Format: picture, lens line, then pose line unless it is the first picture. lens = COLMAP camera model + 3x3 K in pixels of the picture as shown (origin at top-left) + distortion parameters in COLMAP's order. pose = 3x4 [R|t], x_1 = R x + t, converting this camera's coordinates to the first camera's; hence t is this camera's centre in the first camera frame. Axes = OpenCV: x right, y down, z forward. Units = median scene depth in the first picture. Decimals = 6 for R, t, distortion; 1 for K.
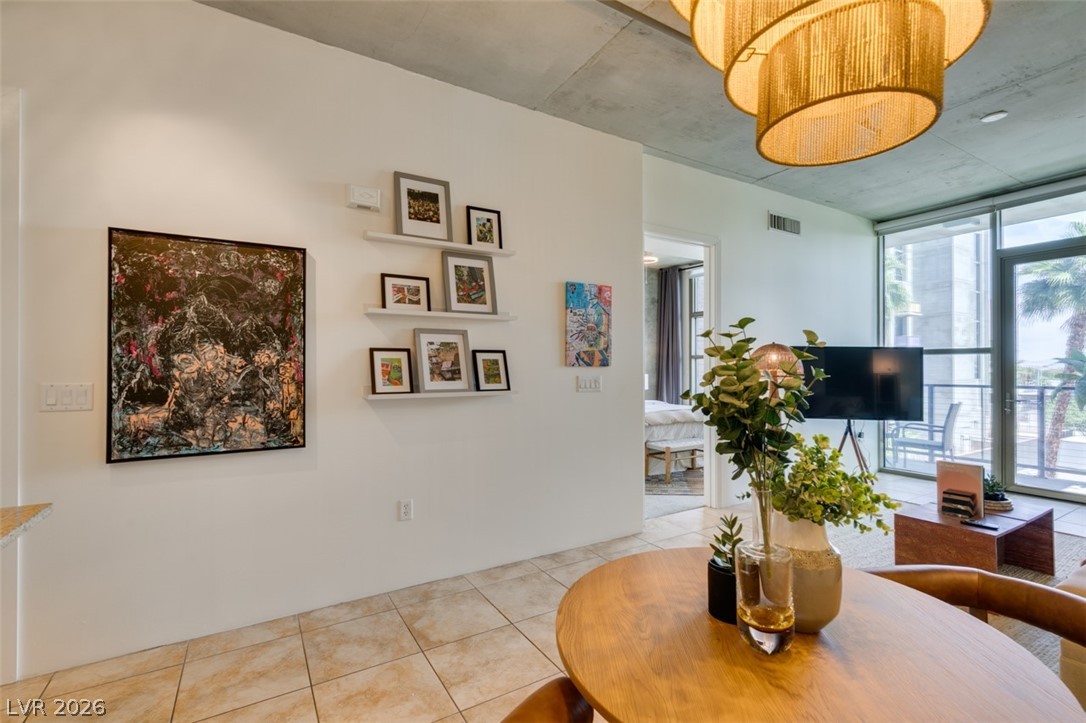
lens RADIAL K [[487.3, 0, 542.2], [0, 487.3, 364.0], [0, 0, 1]] dist [0.002915, 0.000276]
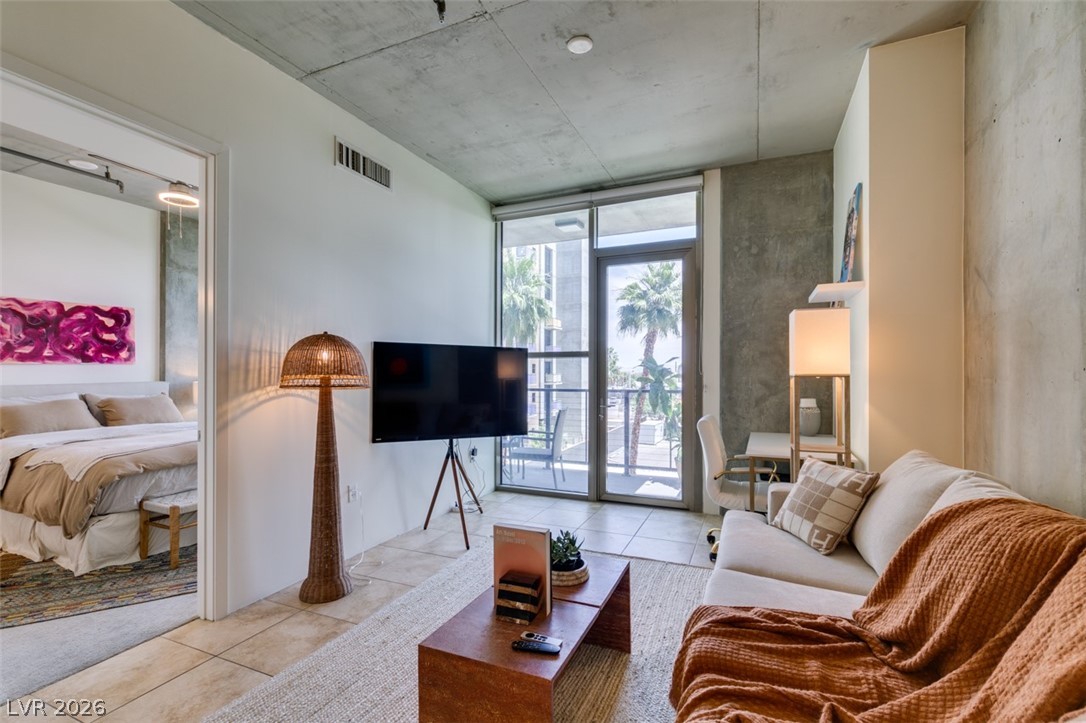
lens RADIAL K [[485.8, 0, 542.8], [0, 485.8, 371.5], [0, 0, 1]] dist [0.002241, 0.000211]
pose [[0.816404, 0.001426, 0.577479, 0.528381], [-0.004994, 0.999977, 0.004590, 0.003769], [-0.577459, -0.006631, 0.816393, 0.493646]]
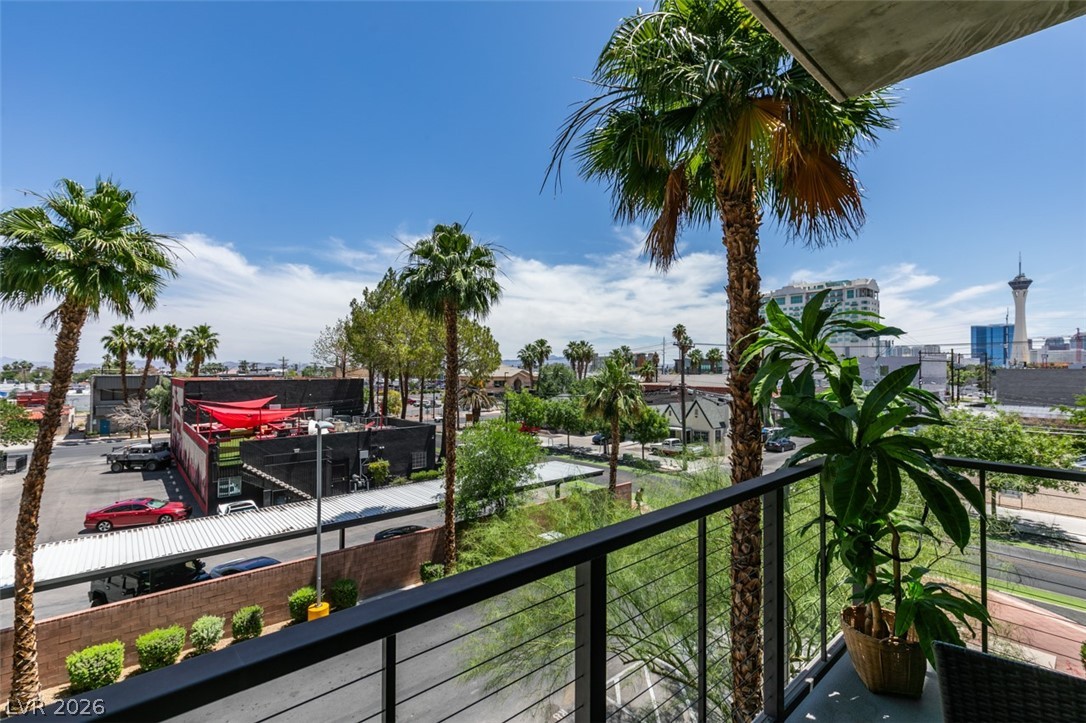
lens RADIAL K [[483.1, 0, 543.3], [0, 483.1, 361.8], [0, 0, 1]] dist [0.002069, -0.000141]
pose [[-0.168822, 0.015356, 0.985527, 1.495854], [-0.008473, 0.999819, -0.017030, -0.055650], [-0.985610, -0.011226, -0.168662, 2.485884]]
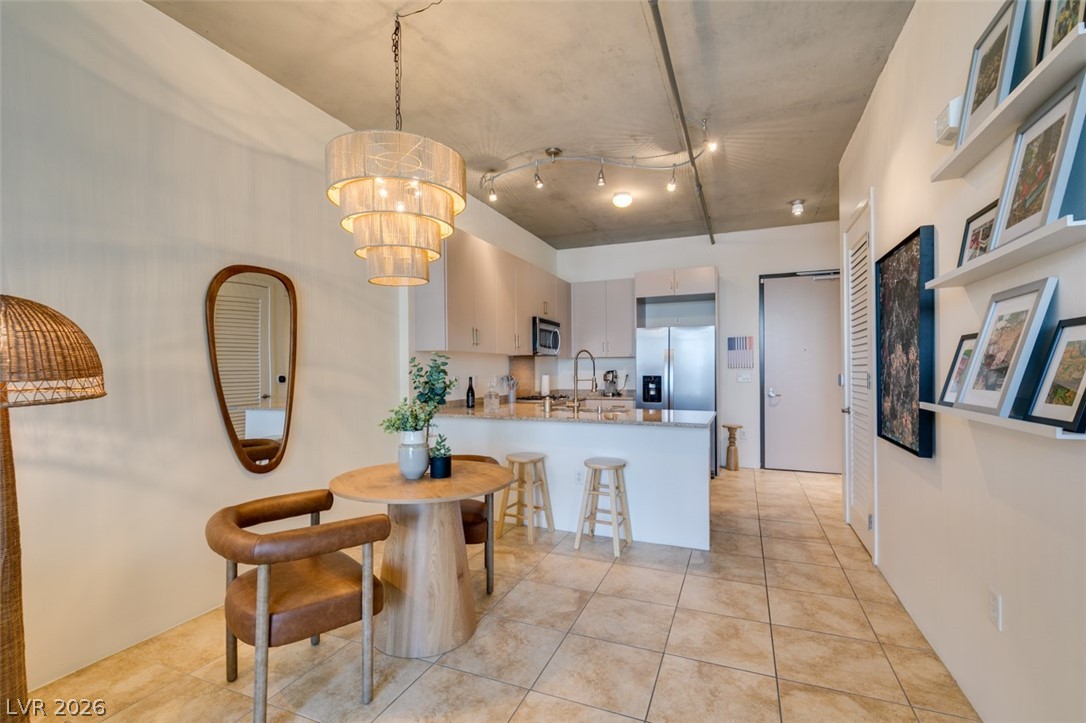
lens RADIAL K [[485.3, 0, 540.4], [0, 485.3, 369.8], [0, 0, 1]] dist [0.002079, -0.000357]
pose [[-0.806731, 0.007650, -0.590869, 0.499639], [0.012555, 0.999912, -0.004197, 0.009882], [0.590786, -0.010804, -0.806756, 1.150186]]
